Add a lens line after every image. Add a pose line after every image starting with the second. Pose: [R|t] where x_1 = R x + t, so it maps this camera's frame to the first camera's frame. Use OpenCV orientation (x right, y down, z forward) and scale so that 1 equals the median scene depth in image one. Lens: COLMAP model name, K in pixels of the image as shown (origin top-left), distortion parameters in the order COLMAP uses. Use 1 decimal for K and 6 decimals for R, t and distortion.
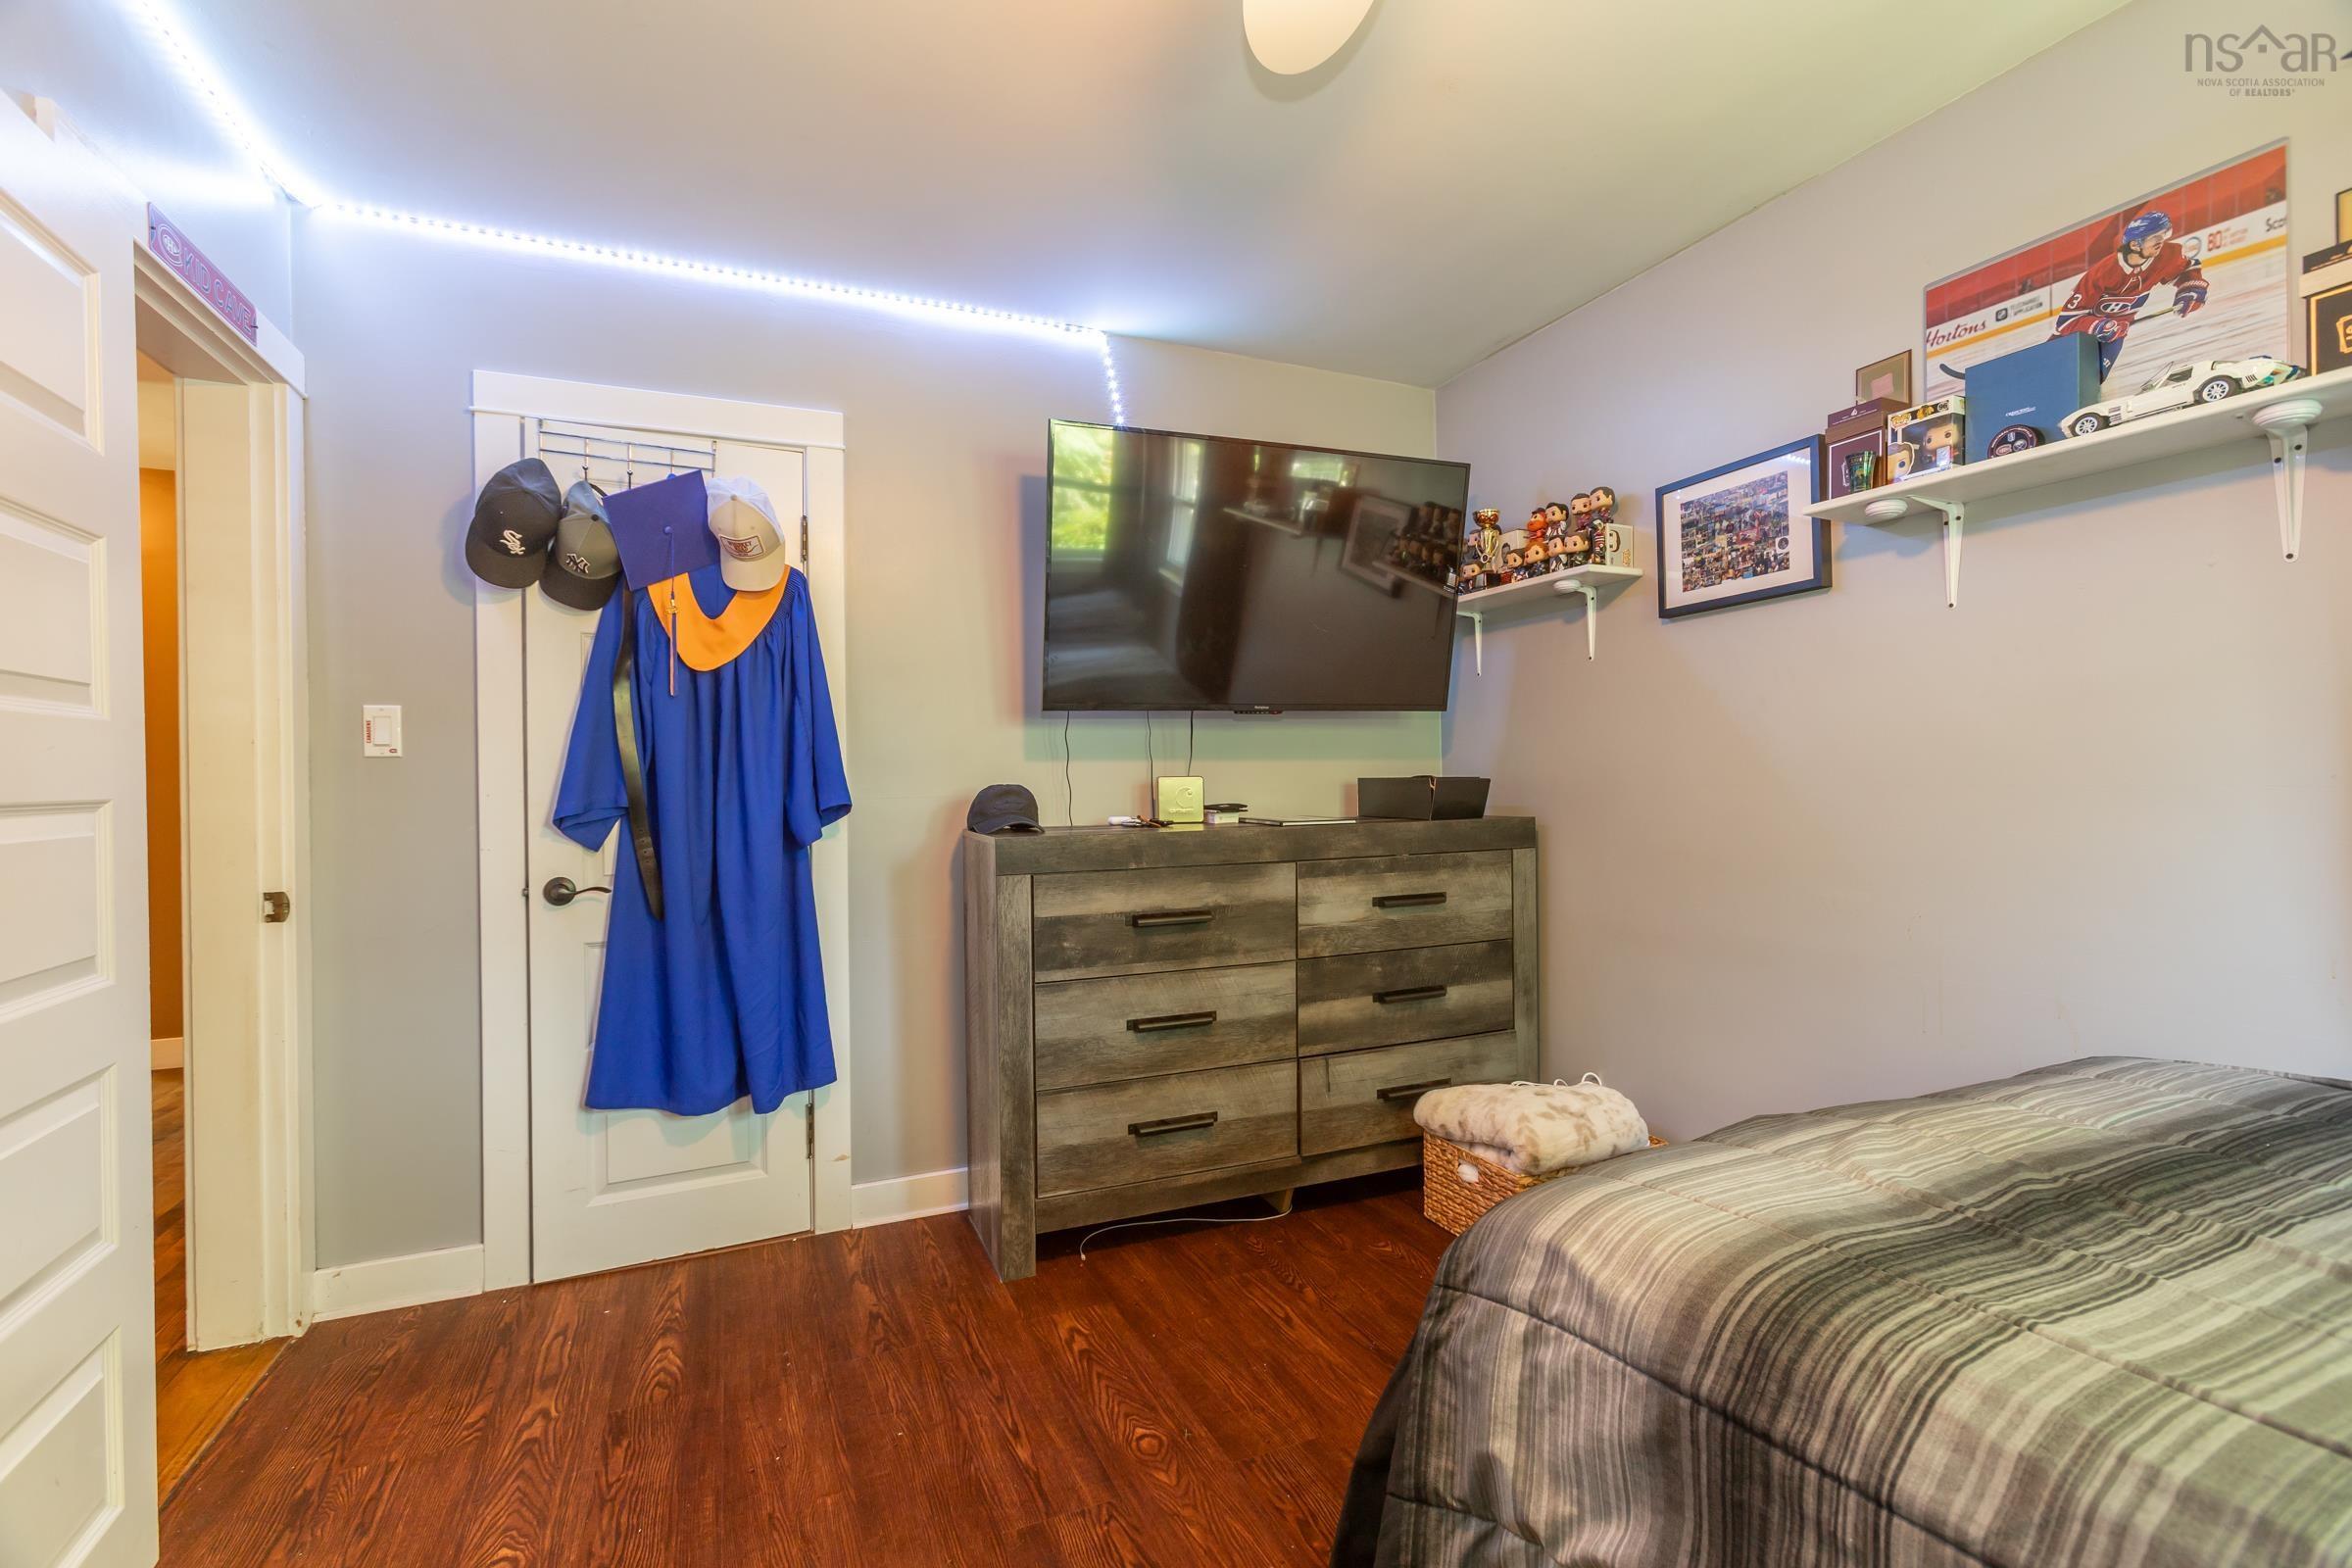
lens RADIAL K [[1052.3, 0, 1175.0], [0, 1052.3, 779.8], [0, 0, 1]] dist [-0.013551, 0.013895]
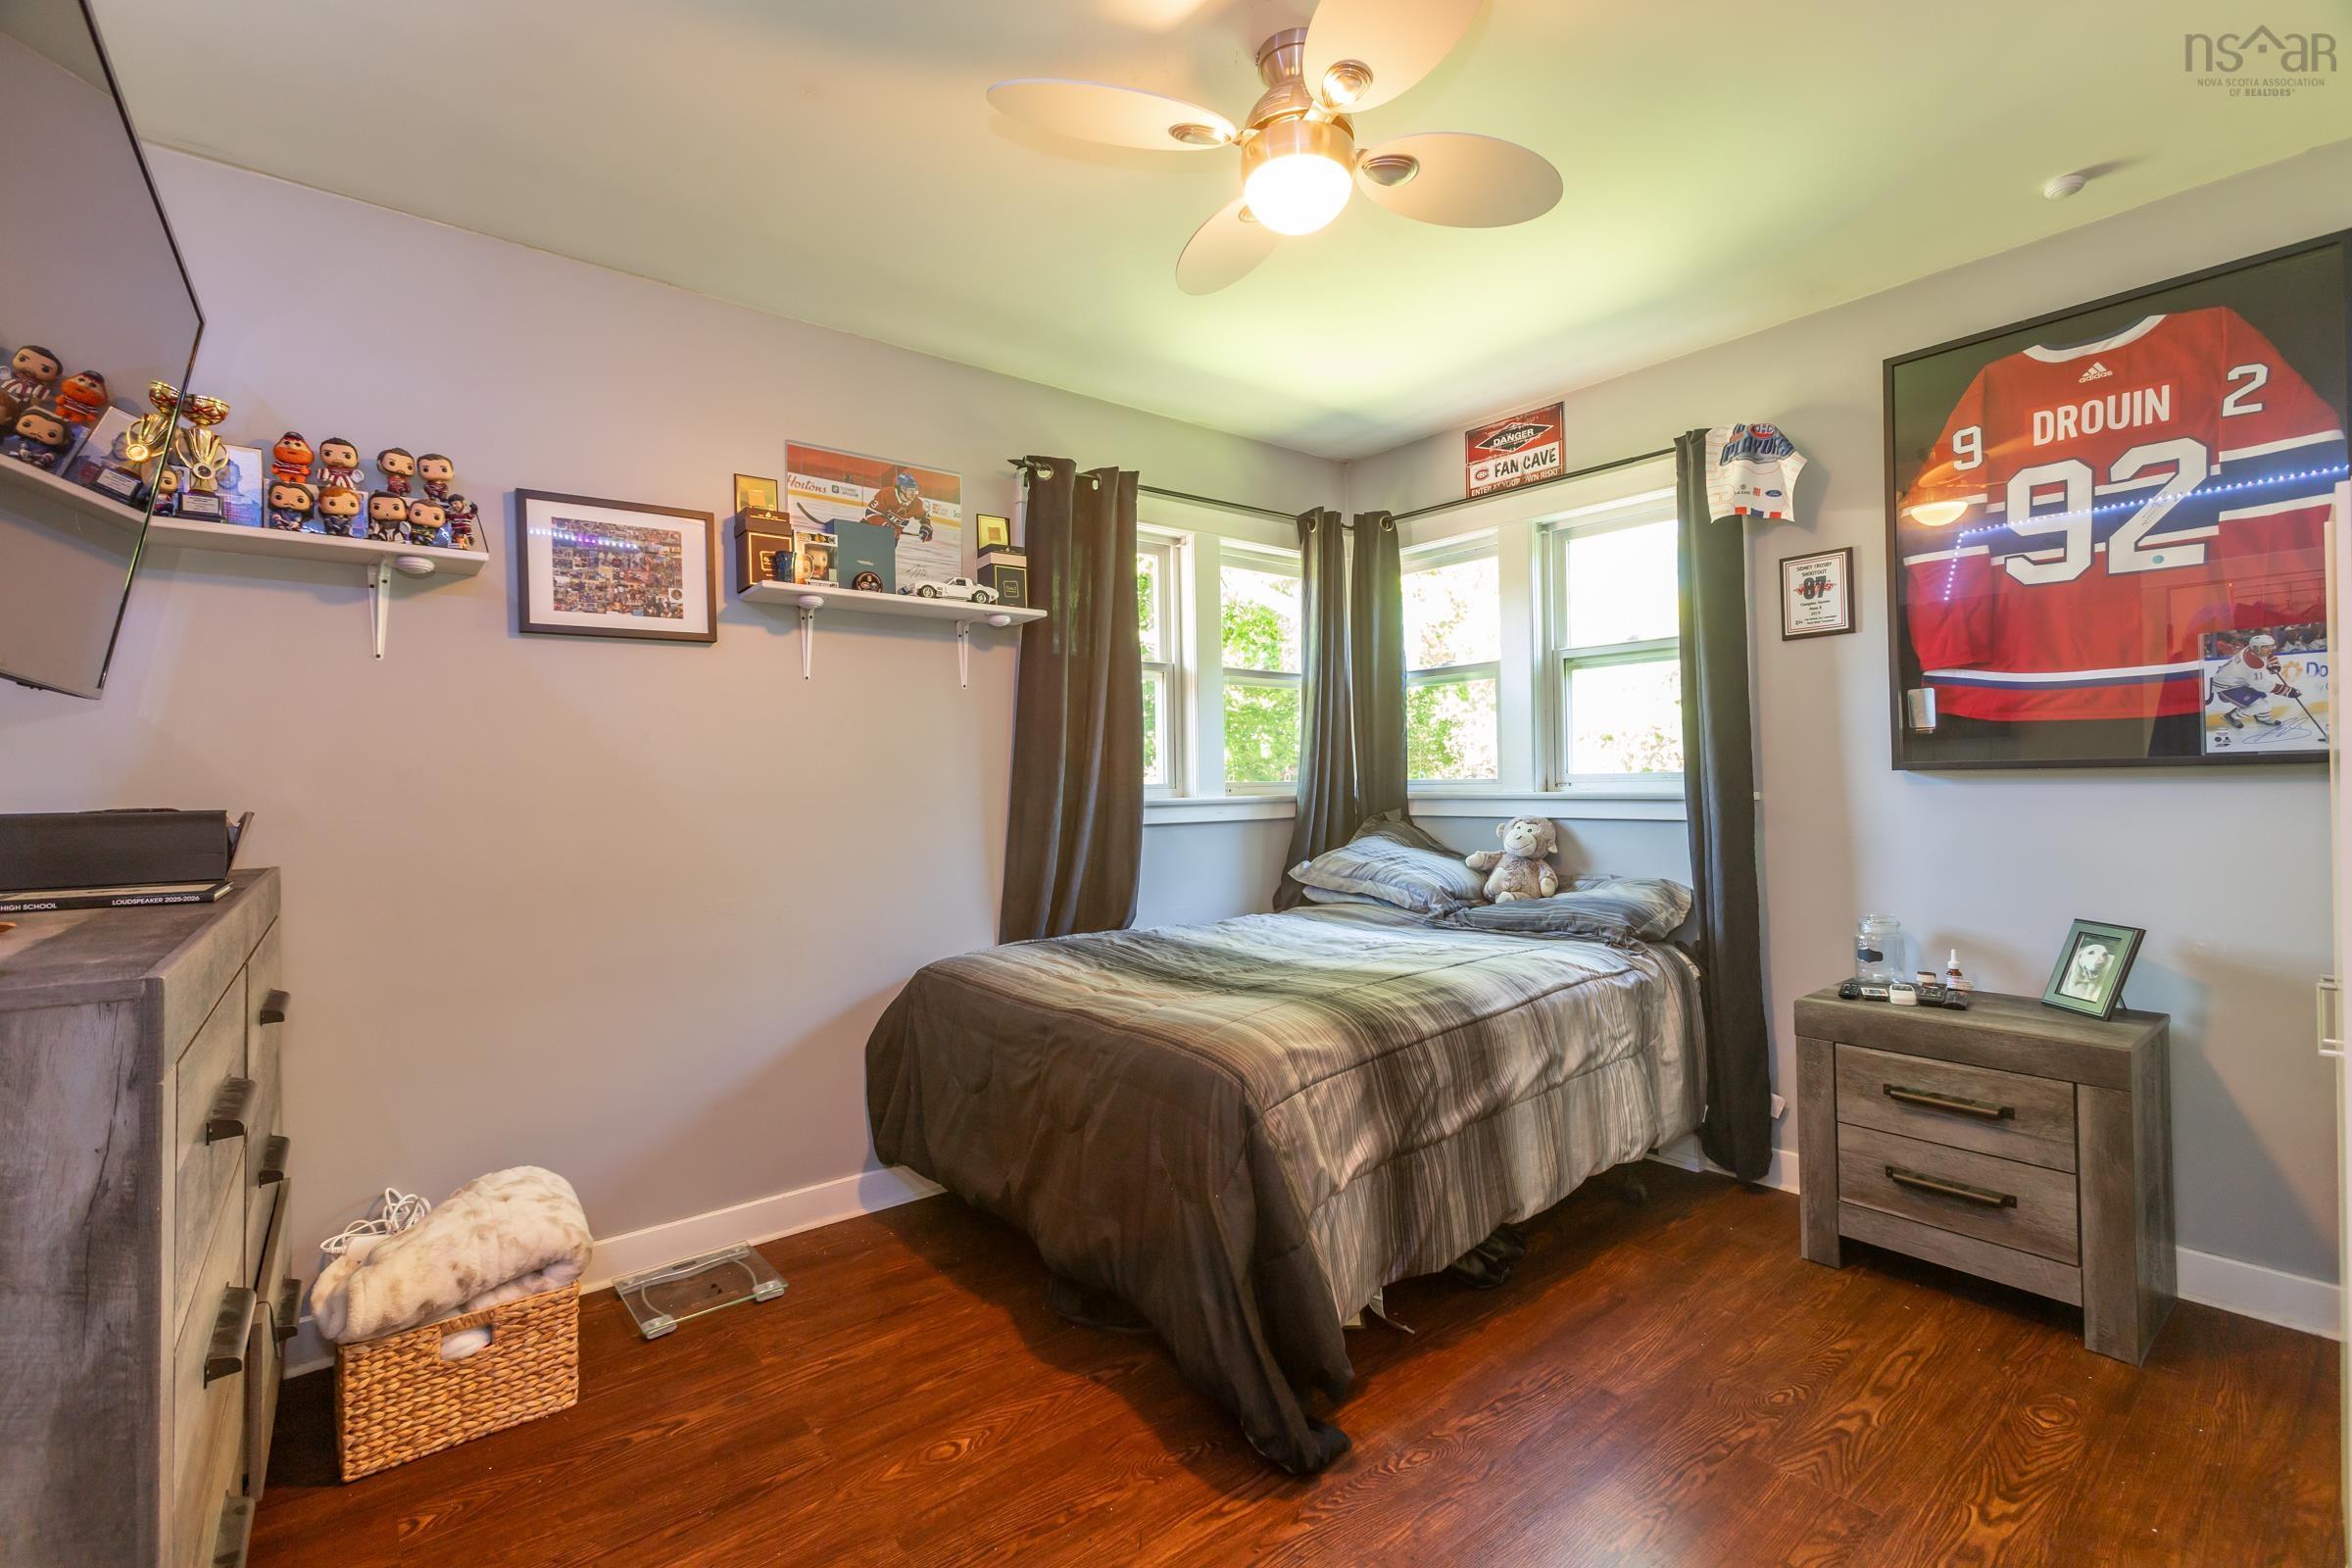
lens RADIAL K [[1052.3, 0, 1173.1], [0, 1052.3, 775.1], [0, 0, 1]] dist [-0.013551, 0.013895]
pose [[-0.268194, 0.026006, 0.963014, -0.636332], [0.019884, 0.999572, -0.021456, 0.001787], [-0.963160, 0.013394, -0.268596, 0.793372]]
